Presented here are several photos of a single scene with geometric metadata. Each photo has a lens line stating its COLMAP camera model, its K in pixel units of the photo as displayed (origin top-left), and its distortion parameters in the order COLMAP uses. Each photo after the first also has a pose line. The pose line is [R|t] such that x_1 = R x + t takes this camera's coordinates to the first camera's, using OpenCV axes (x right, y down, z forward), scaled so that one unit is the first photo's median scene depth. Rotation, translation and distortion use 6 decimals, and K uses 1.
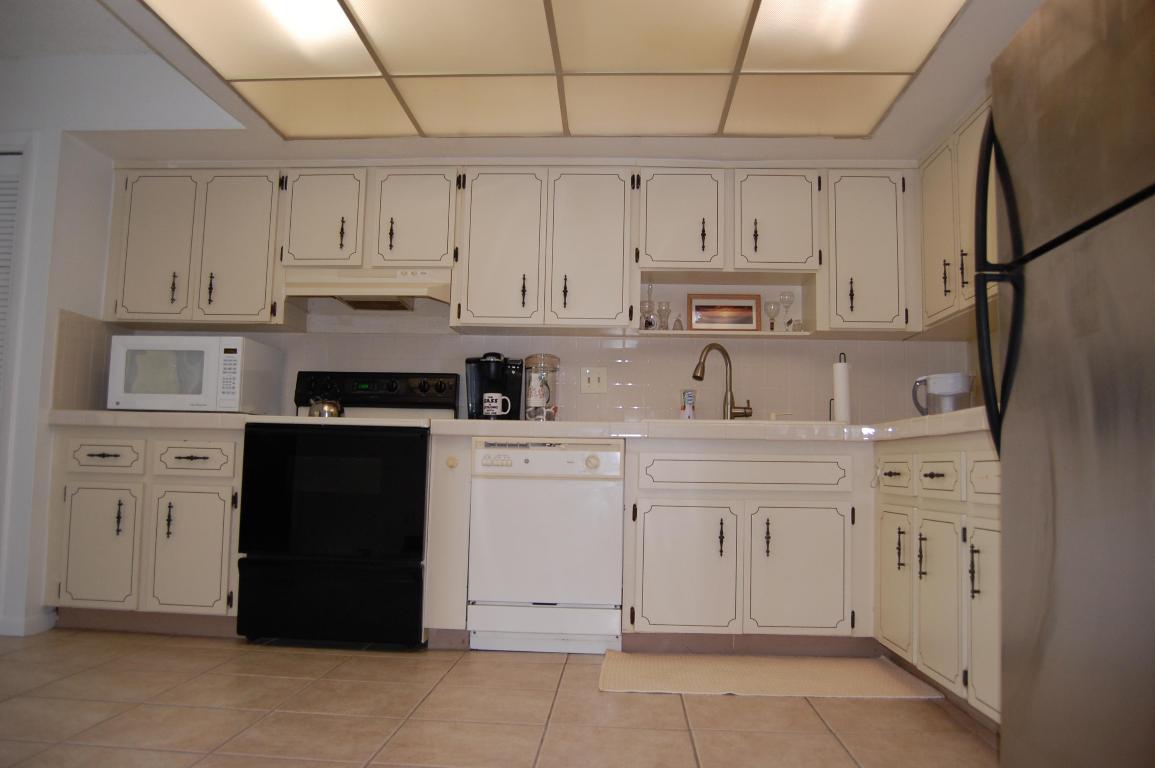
lens RADIAL K [[911.3, 0, 580.5], [0, 911.3, 384.5], [0, 0, 1]] dist [-0.077329, 0.032312]
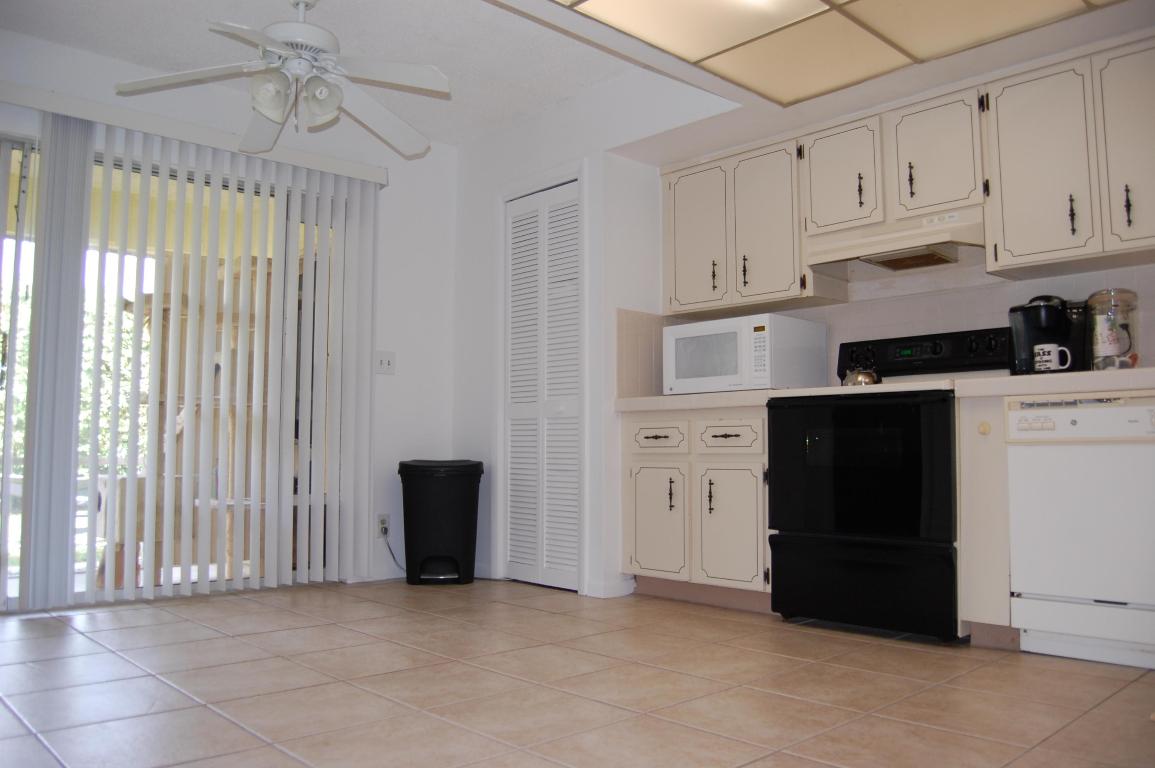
lens RADIAL K [[911.3, 0, 572.9], [0, 911.3, 376.4], [0, 0, 1]] dist [-0.077329, 0.032312]
pose [[0.732984, -0.078713, -0.675677, 0.139582], [0.079454, 0.996391, -0.029882, 0.029590], [0.675590, -0.031783, 0.736592, 0.113520]]
